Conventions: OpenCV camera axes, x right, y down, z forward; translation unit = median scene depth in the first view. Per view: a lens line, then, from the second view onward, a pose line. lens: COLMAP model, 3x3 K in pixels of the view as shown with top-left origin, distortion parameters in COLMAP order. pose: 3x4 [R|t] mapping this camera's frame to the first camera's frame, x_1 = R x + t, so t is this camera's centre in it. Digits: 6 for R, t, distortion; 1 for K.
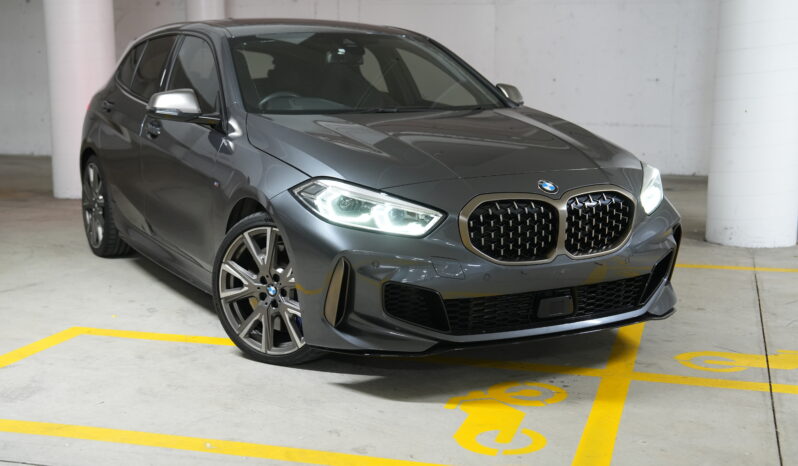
lens RADIAL K [[1122.8, 0, 424.1], [0, 1122.8, 235.9], [0, 0, 1]] dist [0.182137, 0.000000]
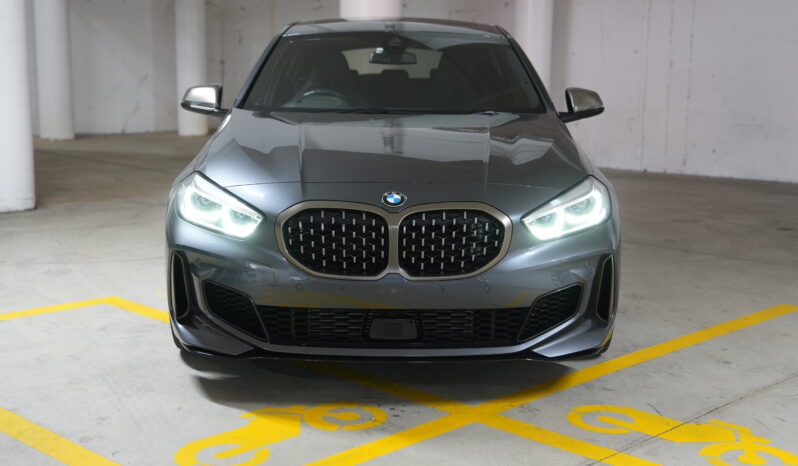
lens RADIAL K [[1122.8, 0, 399.2], [0, 1122.8, 227.4], [0, 0, 1]] dist [0.182137, 0.000000]
pose [[0.866075, 0.085936, -0.492473, 0.579796], [-0.086682, 0.996007, 0.021361, -0.040946], [0.492342, 0.024188, 0.870066, 0.202258]]
